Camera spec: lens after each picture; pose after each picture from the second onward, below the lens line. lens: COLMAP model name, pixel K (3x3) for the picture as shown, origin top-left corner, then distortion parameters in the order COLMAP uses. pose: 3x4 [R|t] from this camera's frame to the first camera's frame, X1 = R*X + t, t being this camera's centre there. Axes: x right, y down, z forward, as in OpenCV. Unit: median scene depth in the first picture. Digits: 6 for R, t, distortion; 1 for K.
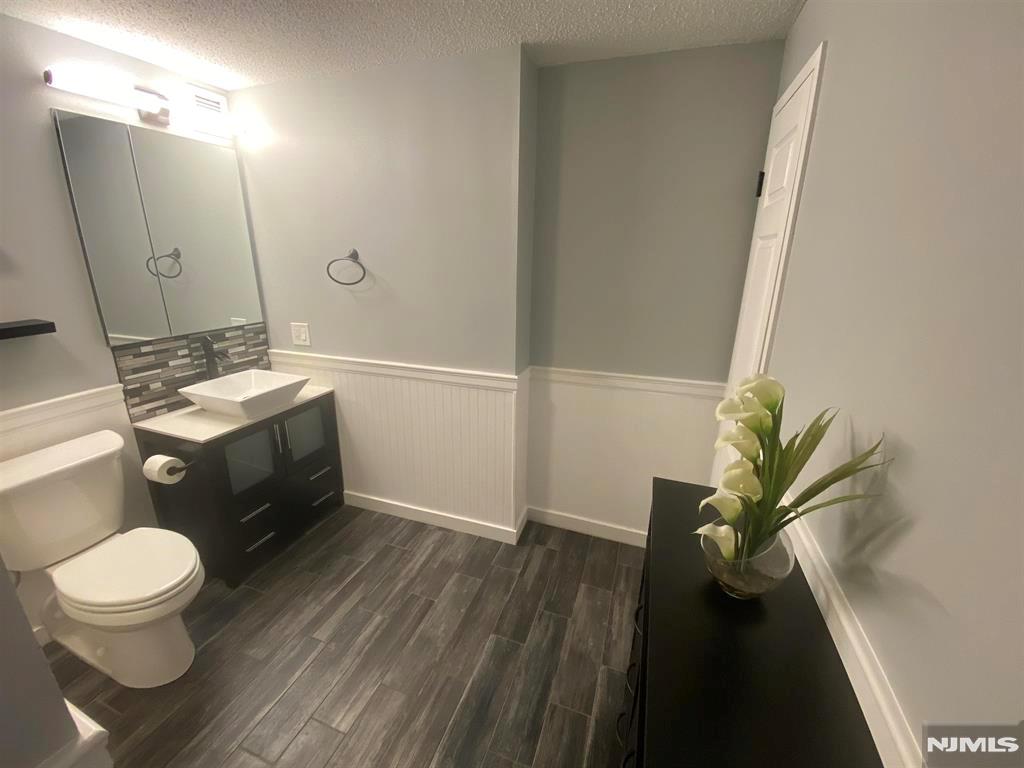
lens RADIAL K [[415.8, 0, 511.2], [0, 415.8, 383.2], [0, 0, 1]] dist [-0.000100, -0.011201]
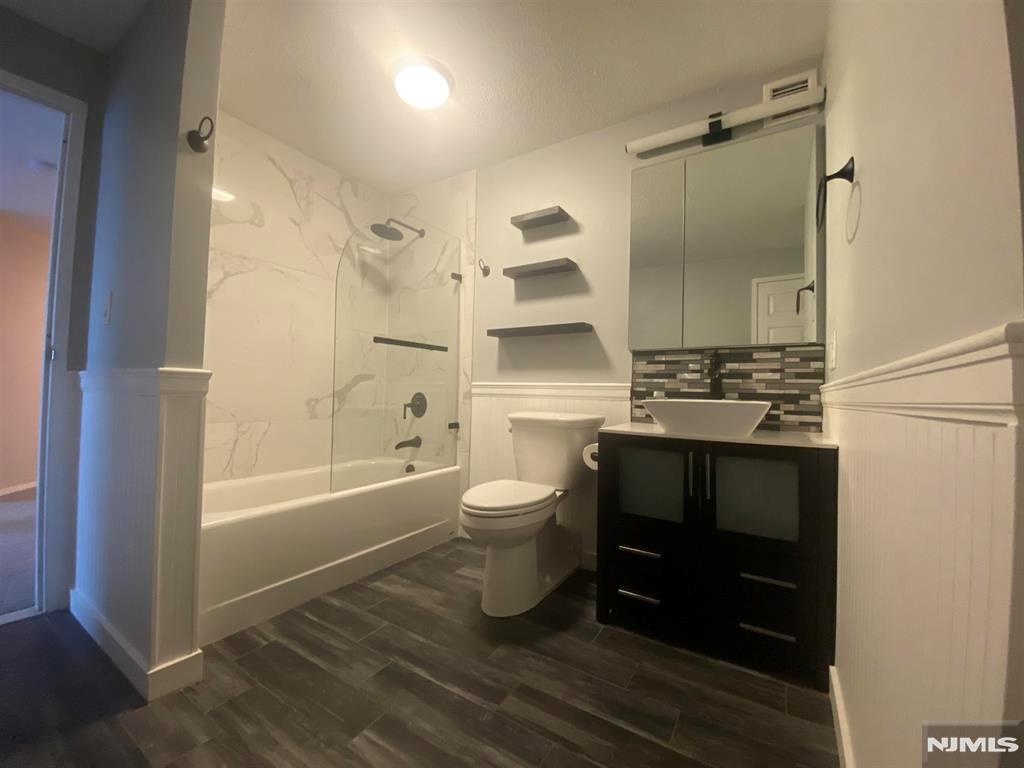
lens RADIAL K [[415.8, 0, 514.4], [0, 415.8, 382.2], [0, 0, 1]] dist [-0.000100, -0.011201]
pose [[-0.227095, -0.054045, -0.972372, 0.198621], [-0.307496, 0.951361, 0.018938, 0.061604], [0.924053, 0.303301, -0.232668, 0.805908]]
